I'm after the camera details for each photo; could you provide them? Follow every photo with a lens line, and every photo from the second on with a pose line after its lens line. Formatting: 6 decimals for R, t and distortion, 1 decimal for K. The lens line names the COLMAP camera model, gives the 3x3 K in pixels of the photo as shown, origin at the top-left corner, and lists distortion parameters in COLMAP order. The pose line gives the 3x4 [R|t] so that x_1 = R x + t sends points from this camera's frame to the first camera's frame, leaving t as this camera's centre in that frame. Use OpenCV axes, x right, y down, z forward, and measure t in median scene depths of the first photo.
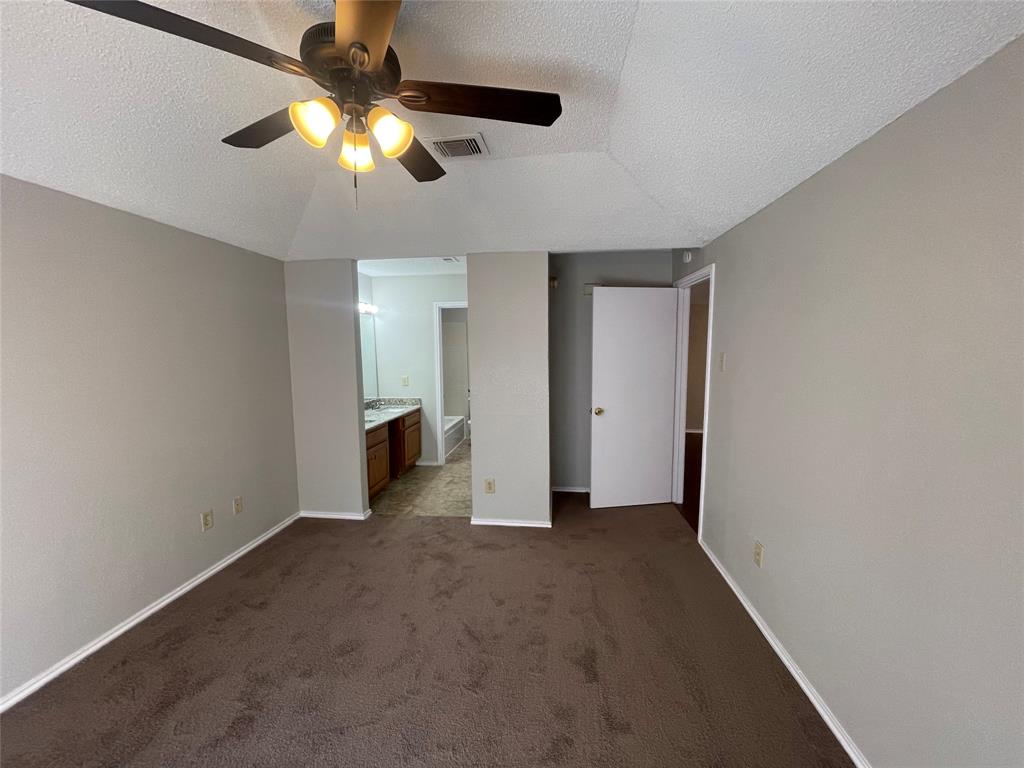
lens RADIAL K [[409.0, 0, 512.0], [0, 409.0, 384.0], [0, 0, 1]] dist [0.000276, 0.000269]
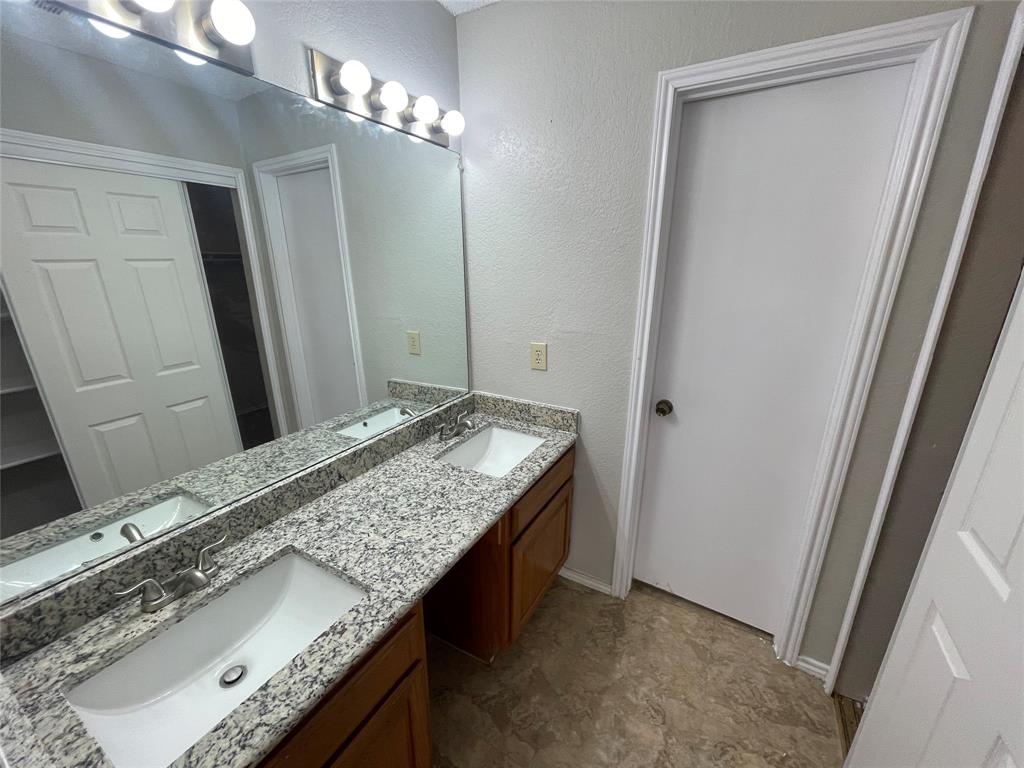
lens RADIAL K [[409.0, 0, 512.0], [0, 409.0, 384.0], [0, 0, 1]] dist [0.000276, 0.000269]
pose [[0.916710, 0.125911, -0.379196, -0.150427], [-0.043911, 0.975049, 0.217606, -0.059027], [0.397133, -0.182830, 0.899366, 0.682537]]
